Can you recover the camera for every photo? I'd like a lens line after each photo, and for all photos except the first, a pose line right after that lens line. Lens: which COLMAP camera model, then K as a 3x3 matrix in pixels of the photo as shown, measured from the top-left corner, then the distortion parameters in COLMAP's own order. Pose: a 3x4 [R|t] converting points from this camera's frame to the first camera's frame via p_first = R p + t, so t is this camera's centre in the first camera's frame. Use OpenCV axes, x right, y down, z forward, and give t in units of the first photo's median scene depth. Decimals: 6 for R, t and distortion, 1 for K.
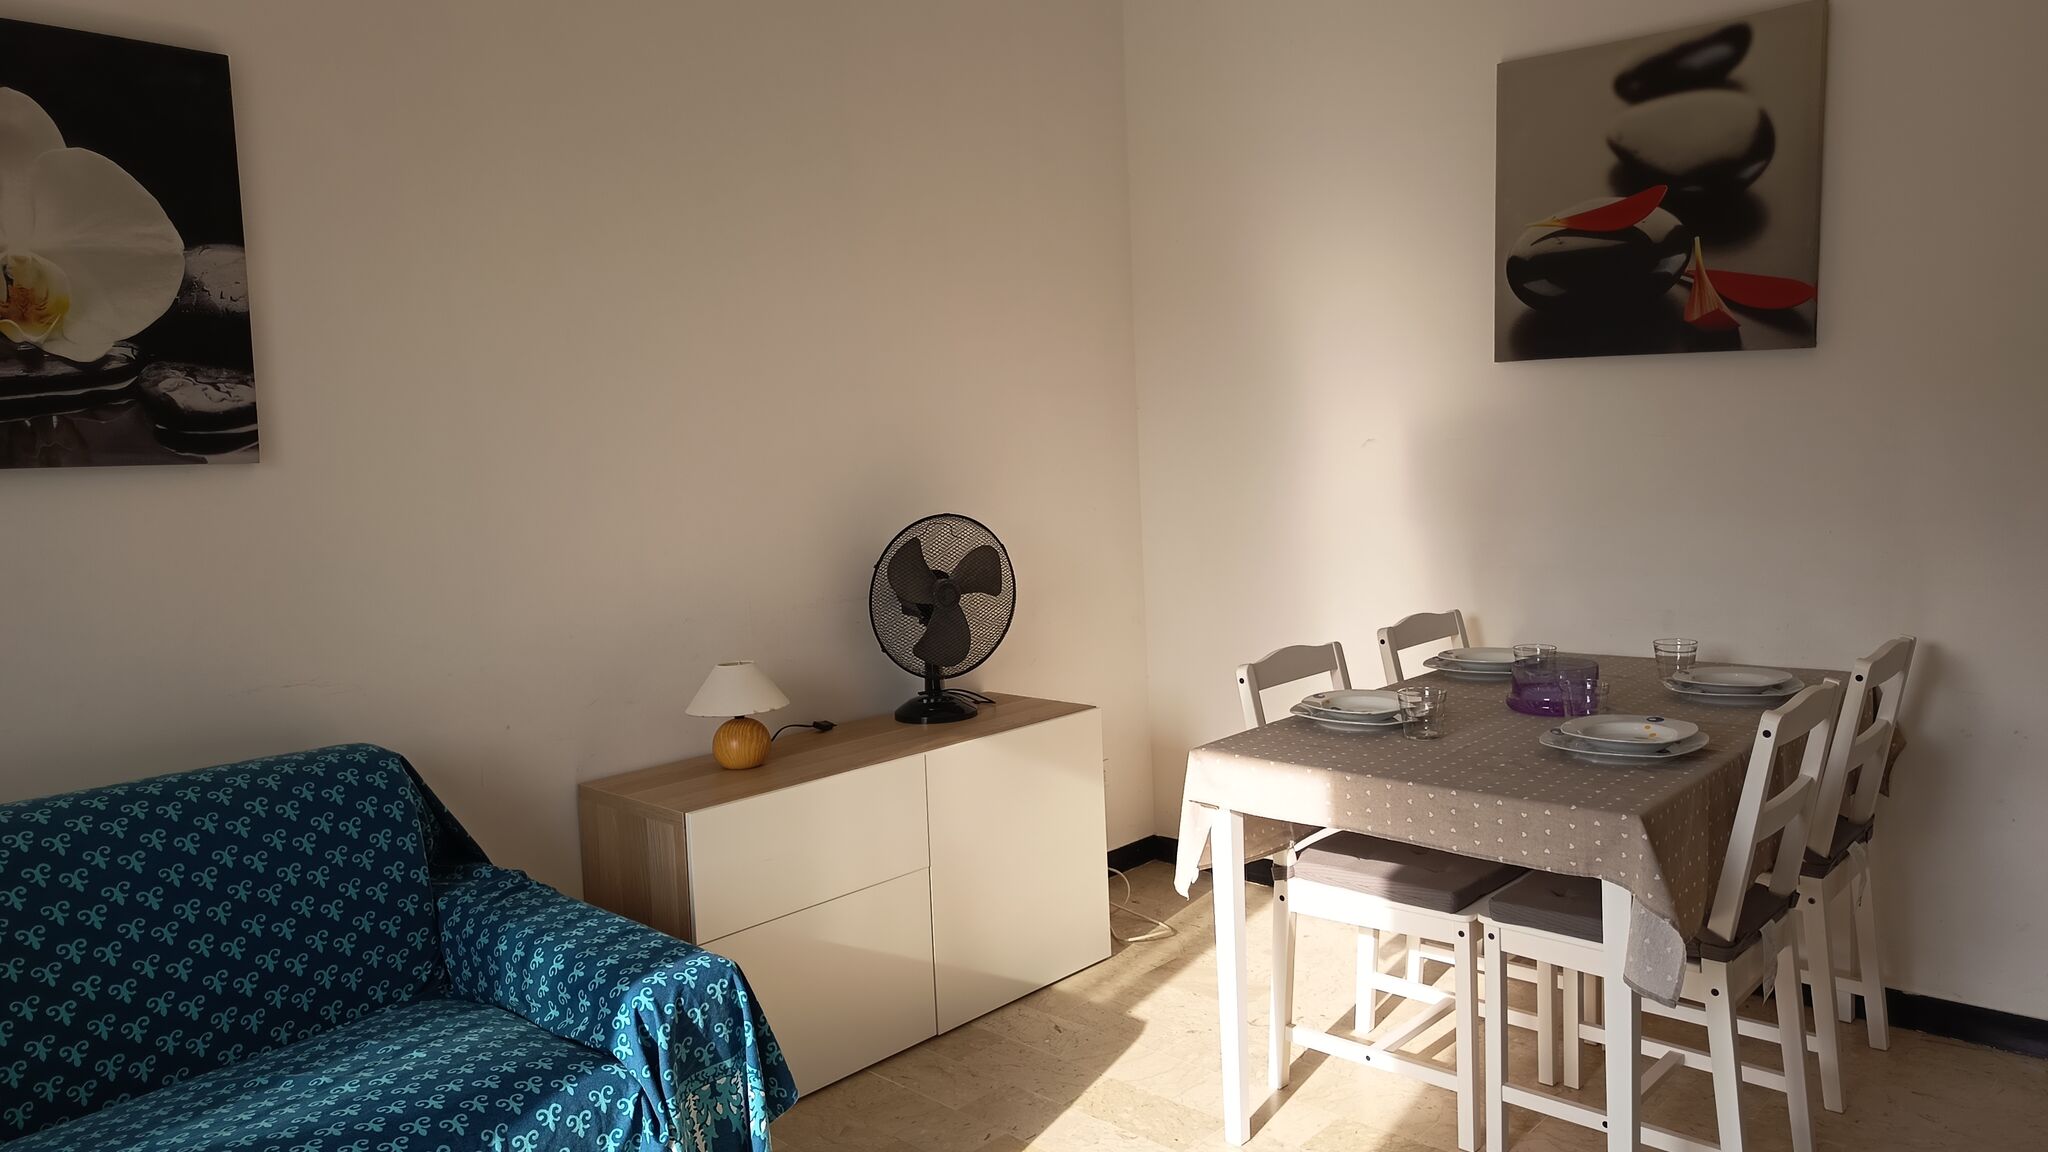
lens RADIAL K [[1415.4, 0, 1033.4], [0, 1415.4, 576.6], [0, 0, 1]] dist [-0.003546, 0.002806]
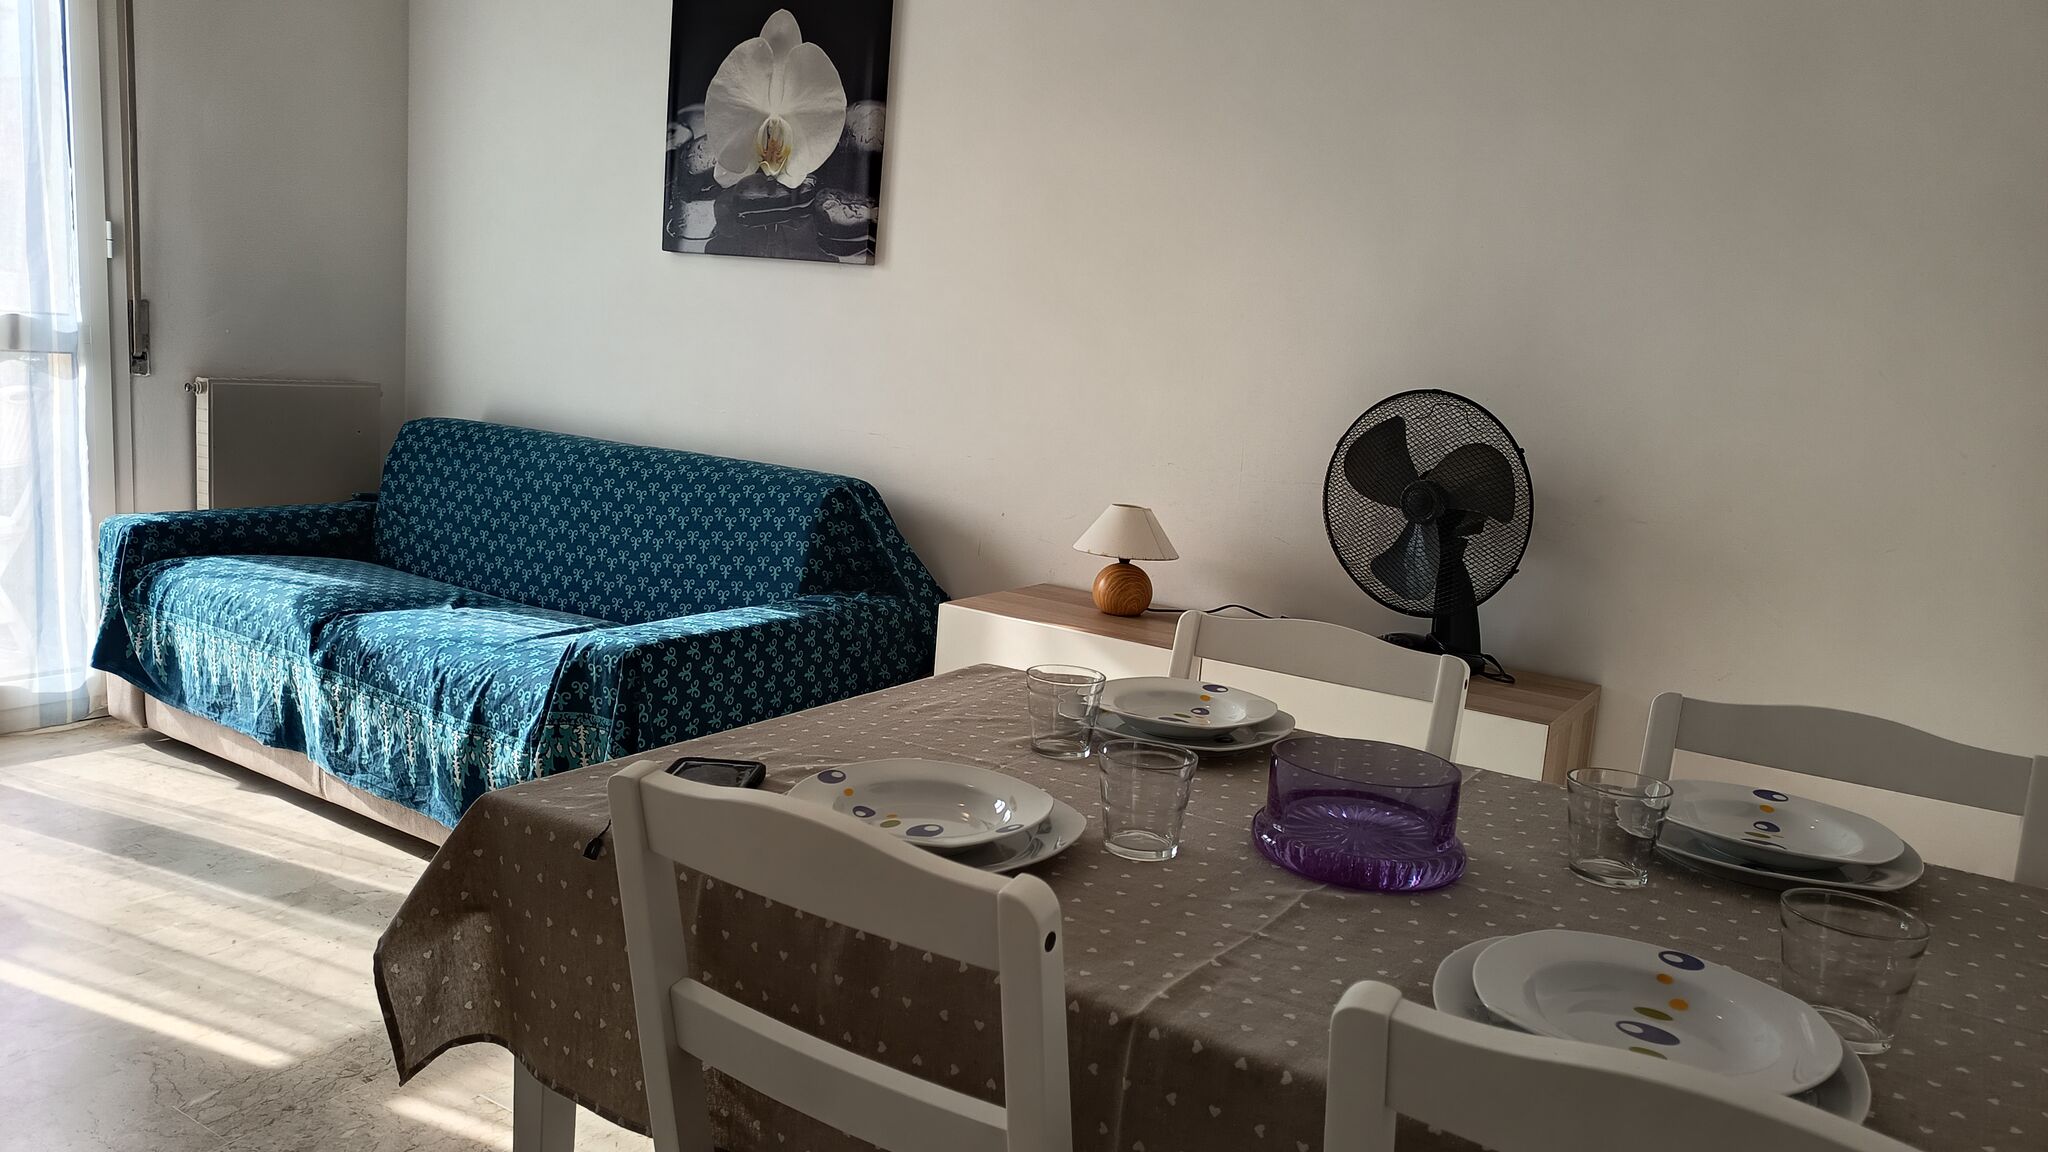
lens RADIAL K [[1387.6, 0, 1014.2], [0, 1387.6, 577.4], [0, 0, 1]] dist [0.120475, -0.248556]
pose [[0.178596, 0.212764, -0.960643, 0.888936], [-0.181771, 0.966669, 0.180305, -0.059840], [0.966986, 0.142416, 0.211317, 0.939922]]
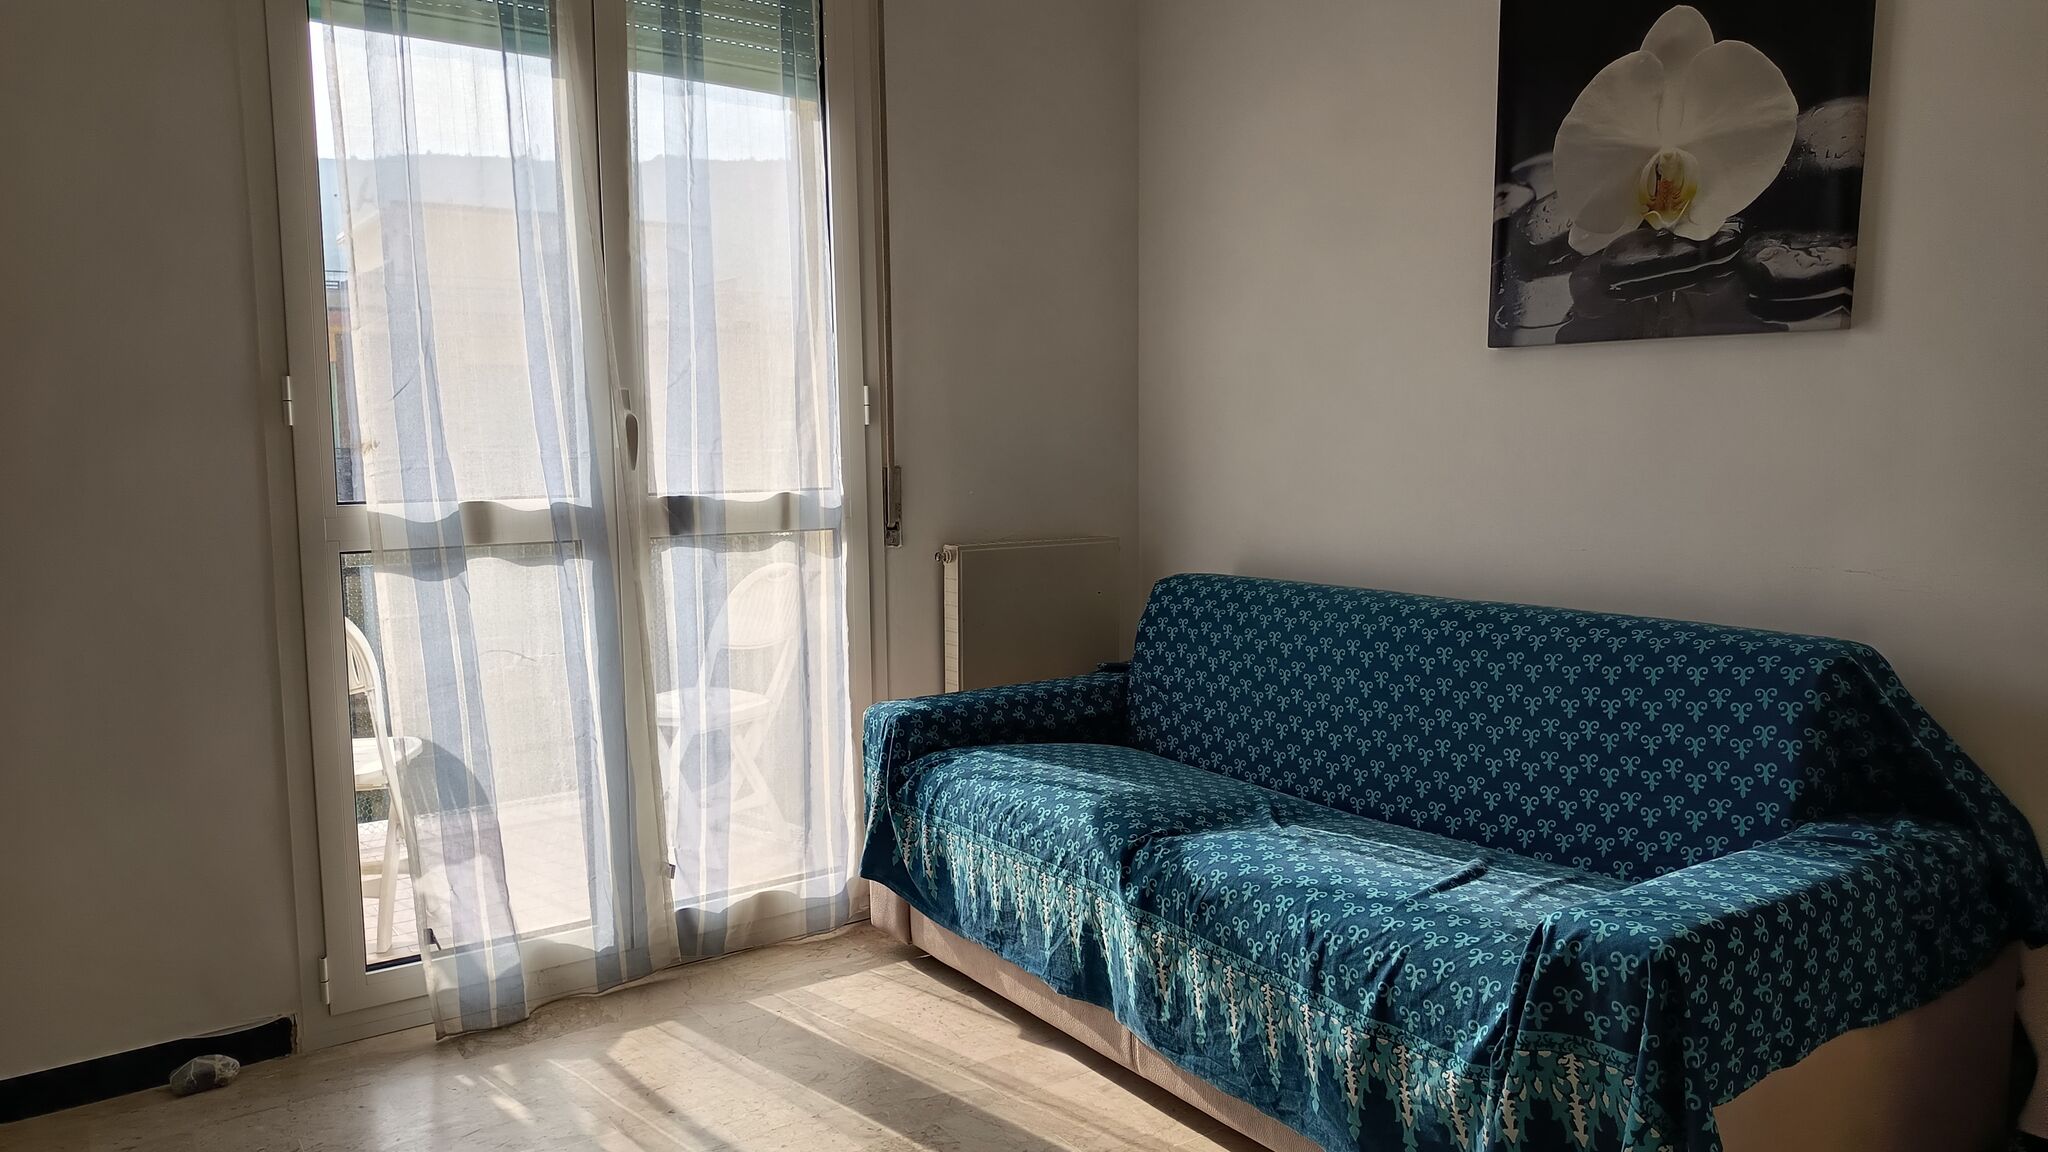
lens RADIAL K [[1383.9, 0, 1039.9], [0, 1383.9, 579.2], [0, 0, 1]] dist [0.121264, -0.175355]
pose [[-0.185913, 0.139323, -0.972639, 0.519795], [-0.082804, 0.984153, 0.156800, -0.020424], [0.979071, 0.109689, -0.171430, 0.688291]]
